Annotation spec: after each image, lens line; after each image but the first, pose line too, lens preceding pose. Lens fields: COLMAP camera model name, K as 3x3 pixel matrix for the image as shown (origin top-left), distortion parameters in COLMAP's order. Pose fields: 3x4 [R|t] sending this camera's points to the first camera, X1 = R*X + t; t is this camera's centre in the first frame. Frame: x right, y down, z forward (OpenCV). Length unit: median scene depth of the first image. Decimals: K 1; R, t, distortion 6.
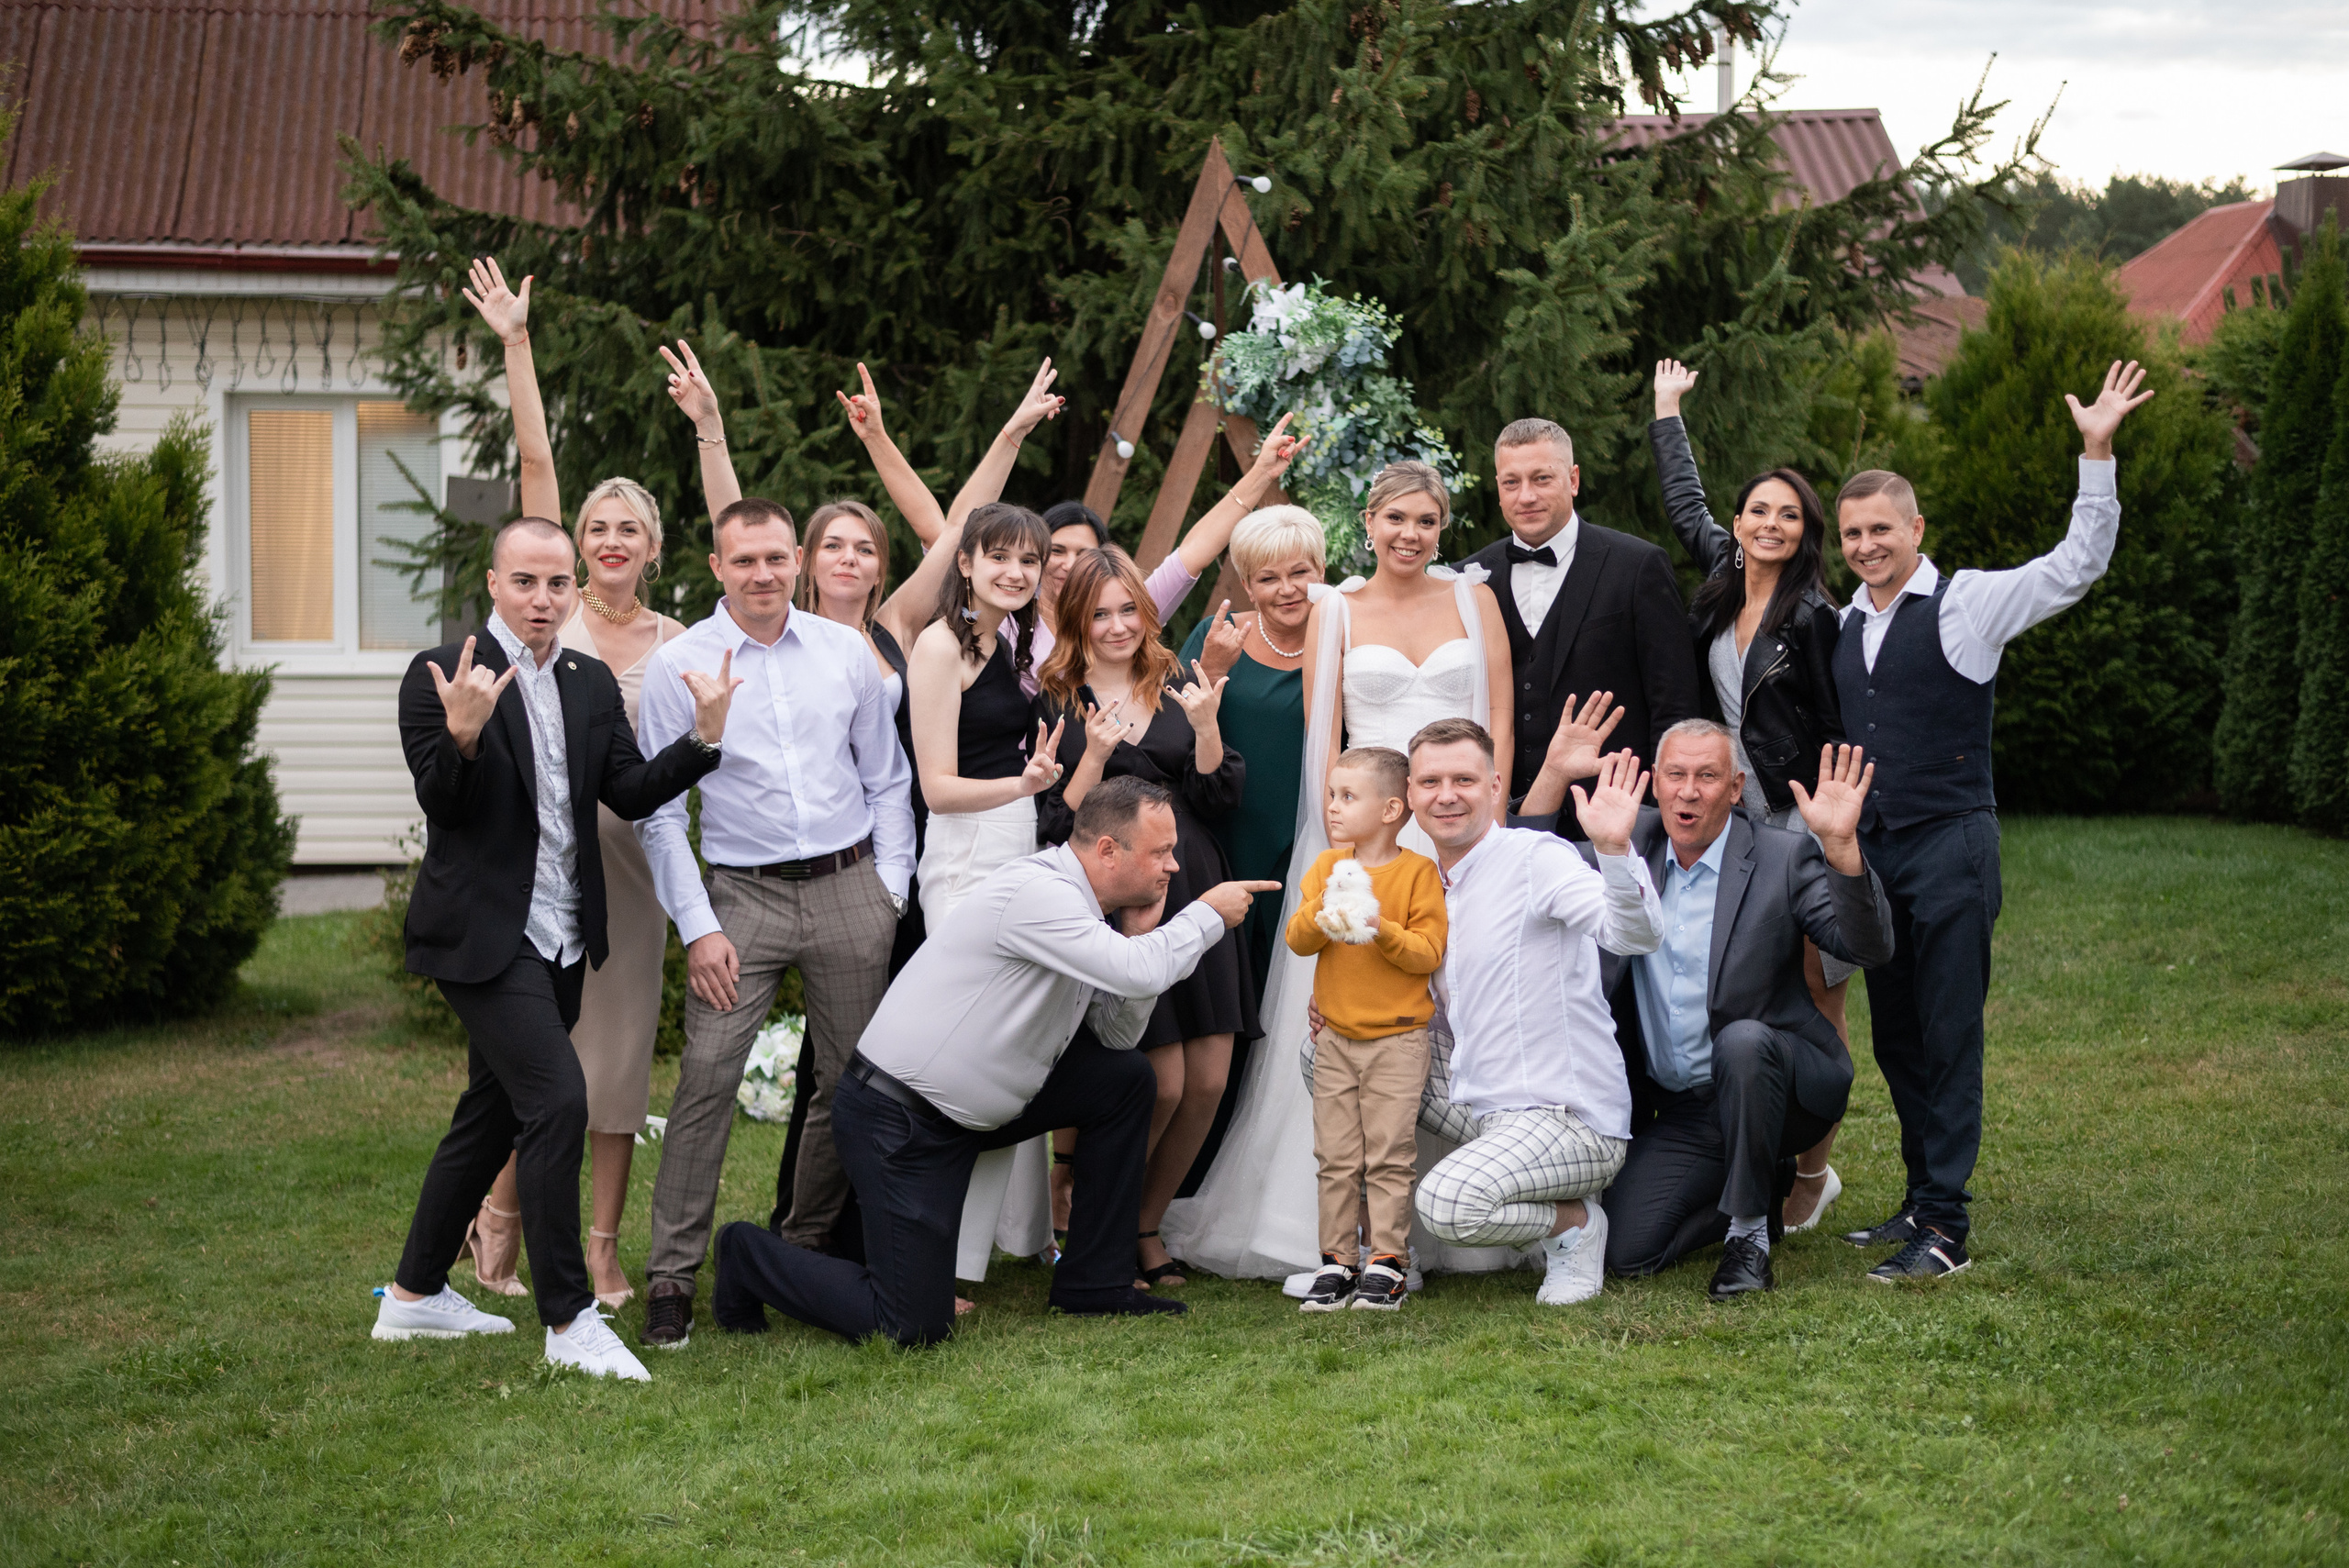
lens RADIAL K [[3143.8, 0, 1235.7], [0, 3143.8, 876.1], [0, 0, 1]] dist [-0.011380, 0.001344]
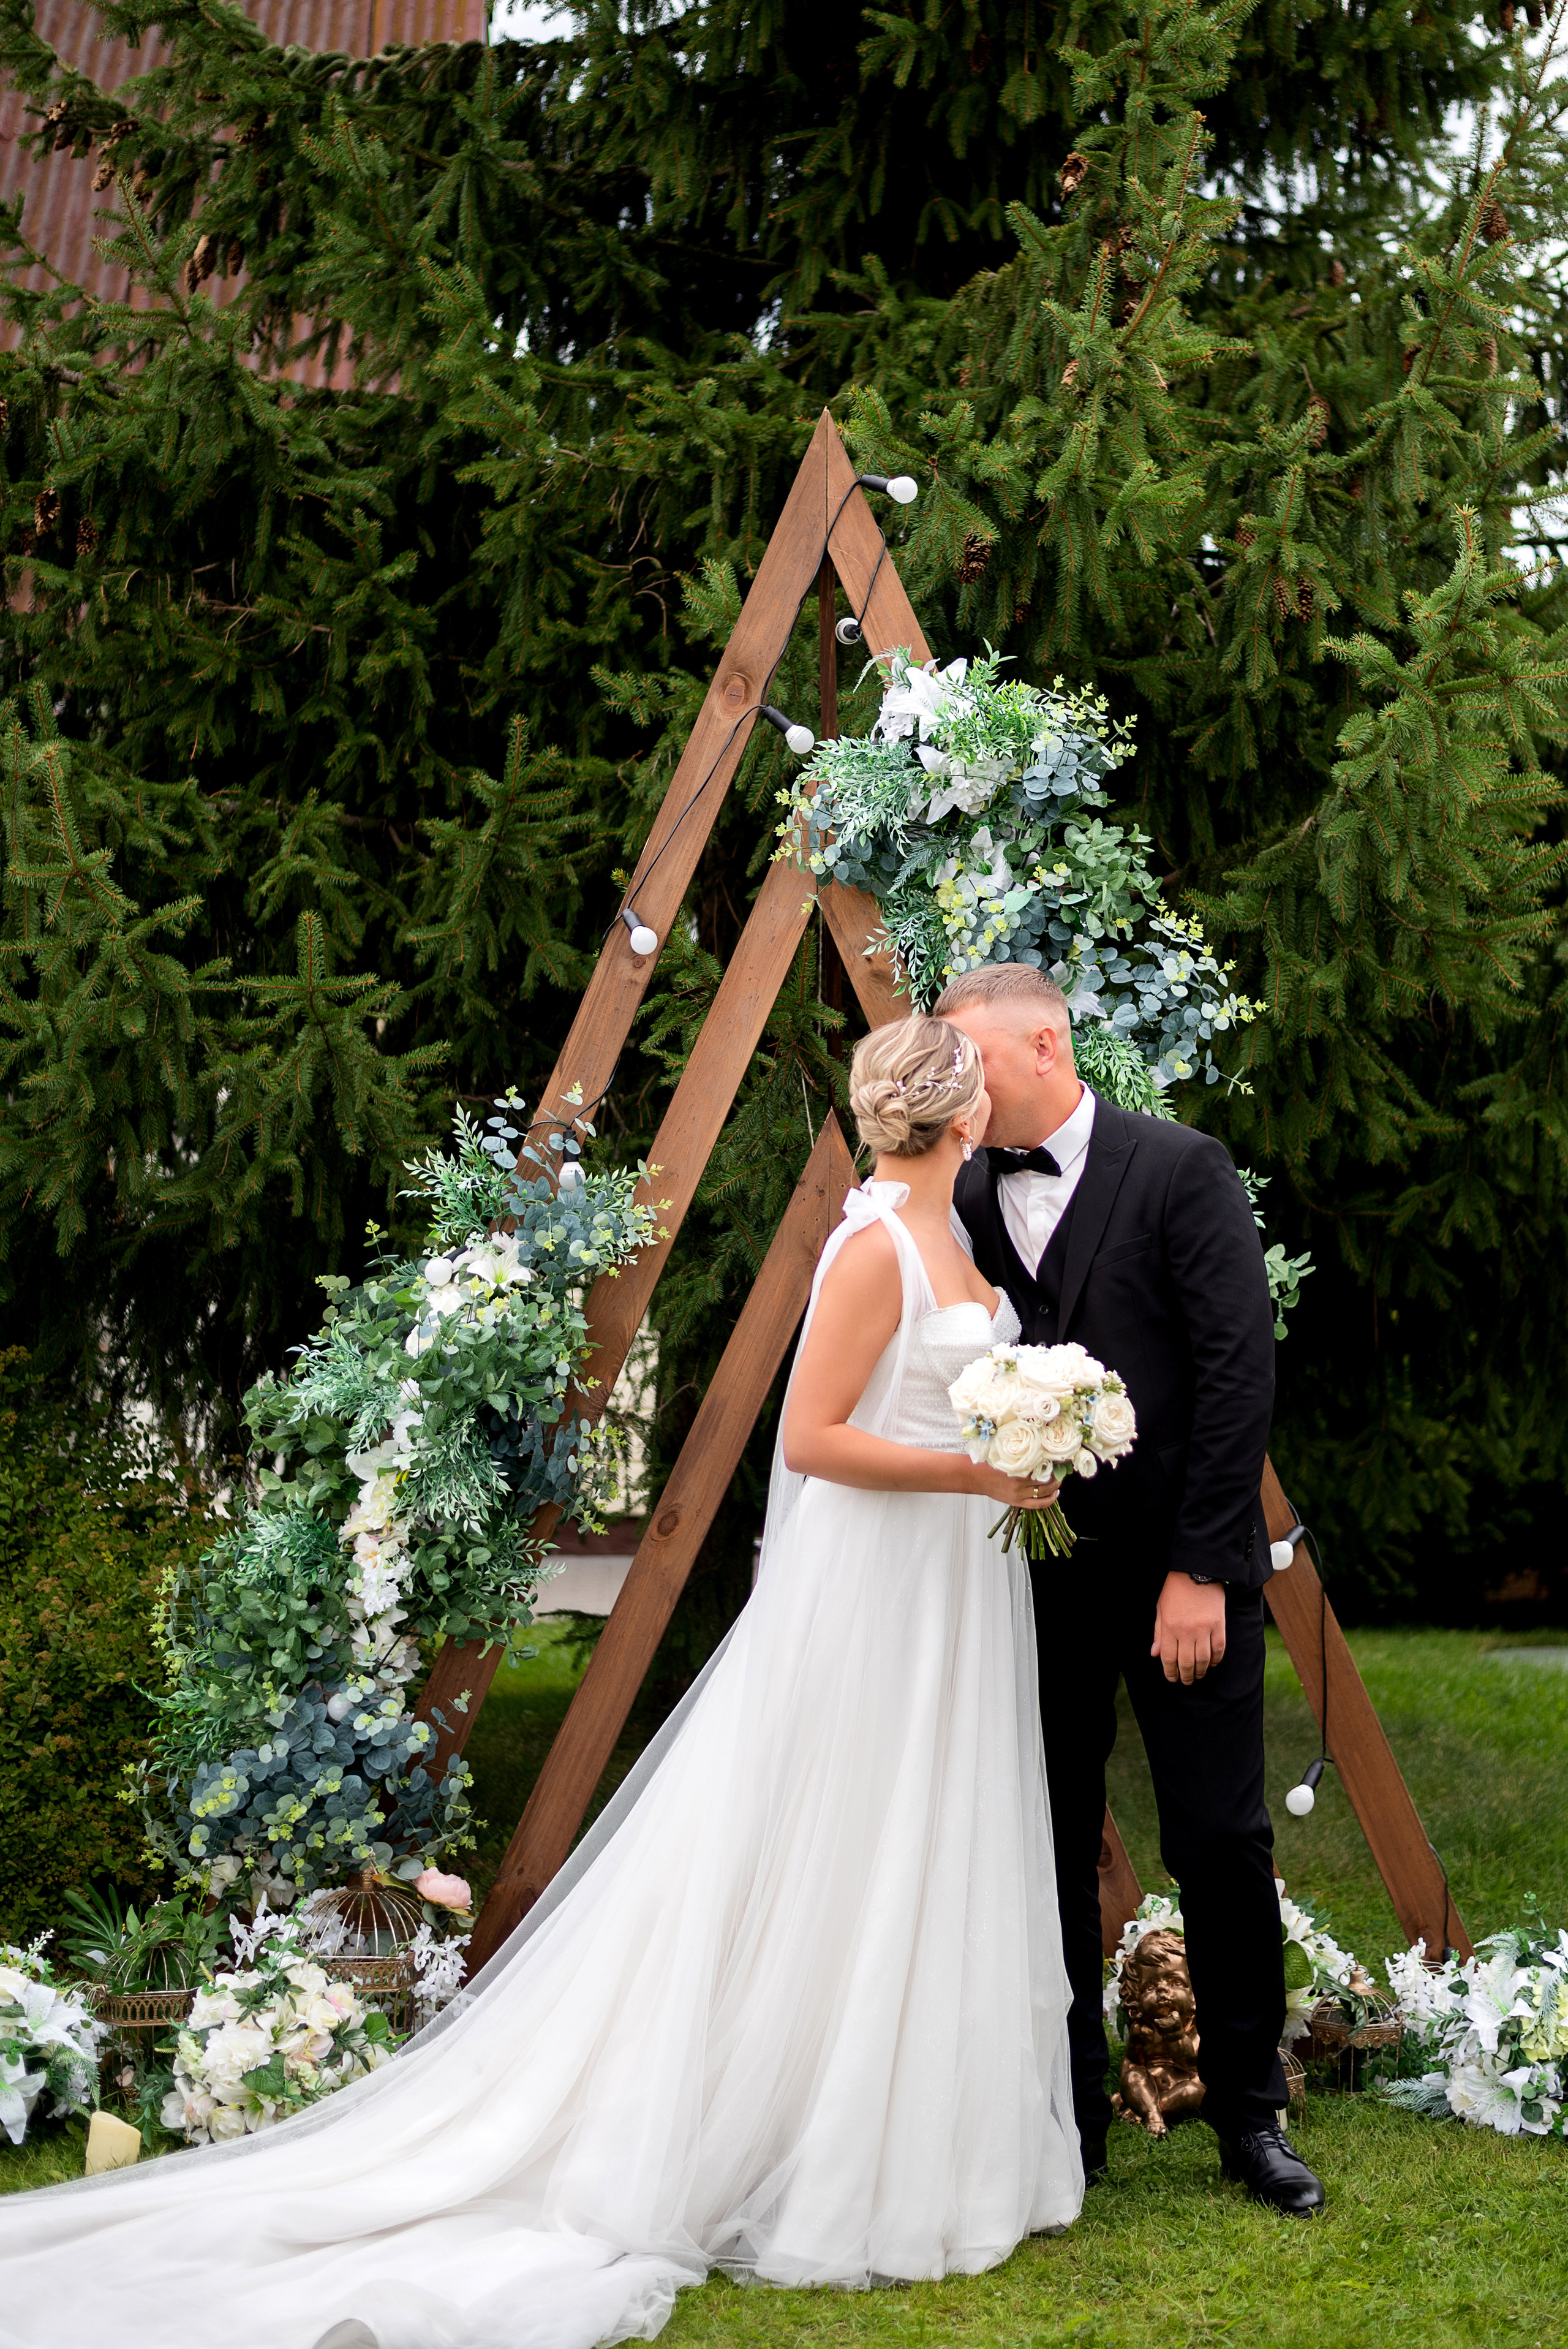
lens RADIAL K [[3608.2, 0, 971.1], [0, 3608.2, 1145.8], [0, 0, 1]] dist [0.000178, -0.042946]
pose [[0.997186, 0.030688, -0.068399, 0.068641], [-0.037965, 0.993451, -0.107765, -0.030848], [0.064644, 0.110059, 0.991821, 0.359888]]
